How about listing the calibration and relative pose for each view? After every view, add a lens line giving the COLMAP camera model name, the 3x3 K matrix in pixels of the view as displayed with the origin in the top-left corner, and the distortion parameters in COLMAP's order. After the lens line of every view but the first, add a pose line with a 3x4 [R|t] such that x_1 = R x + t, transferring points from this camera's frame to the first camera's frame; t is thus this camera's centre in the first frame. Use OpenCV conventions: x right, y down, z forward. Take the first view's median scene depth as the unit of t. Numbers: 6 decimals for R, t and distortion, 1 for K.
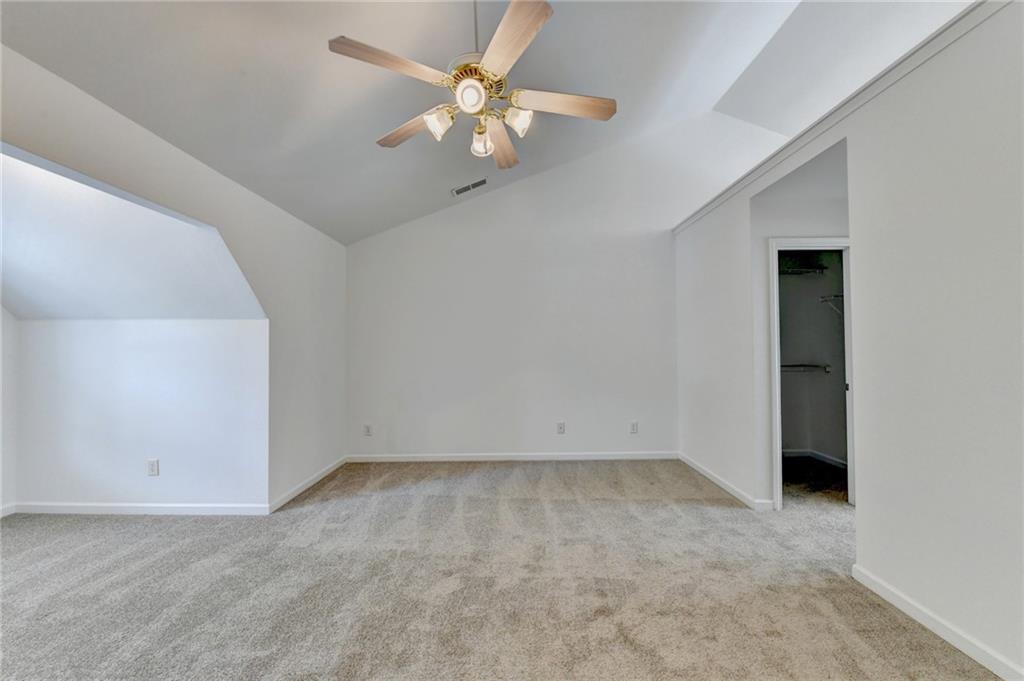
lens RADIAL K [[406.5, 0, 516.2], [0, 406.5, 341.3], [0, 0, 1]] dist [-0.009005, -0.000148]
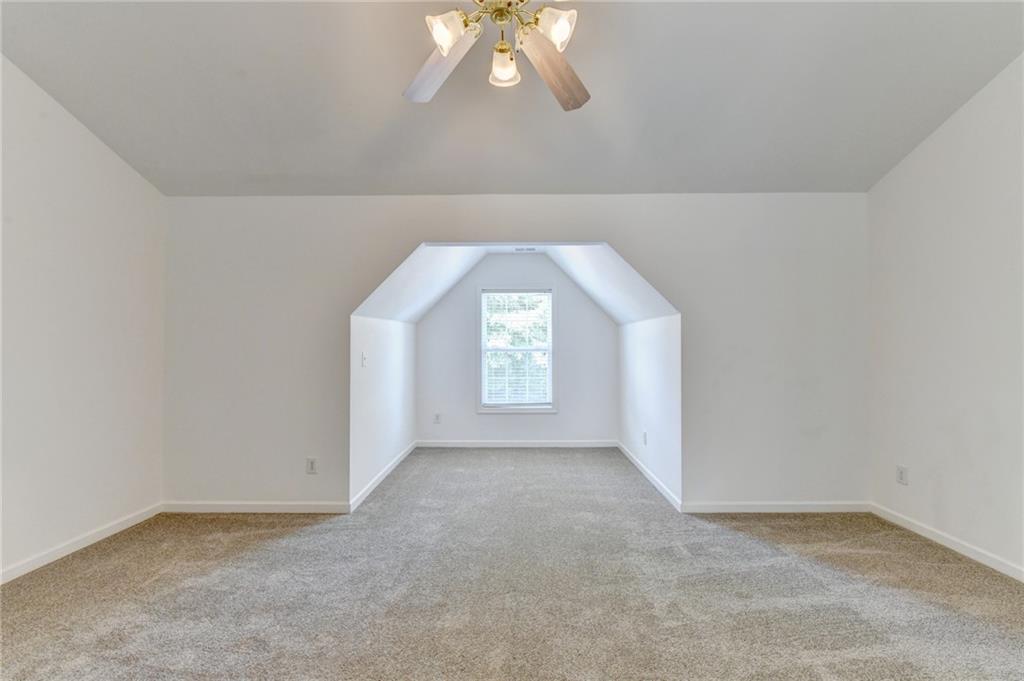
lens RADIAL K [[406.5, 0, 516.2], [0, 406.5, 341.3], [0, 0, 1]] dist [-0.009005, -0.000148]
pose [[-0.013281, -0.011174, -0.999849, 0.372294], [0.019869, 0.999737, -0.011437, 0.015609], [0.999714, -0.020018, -0.013055, 0.608977]]
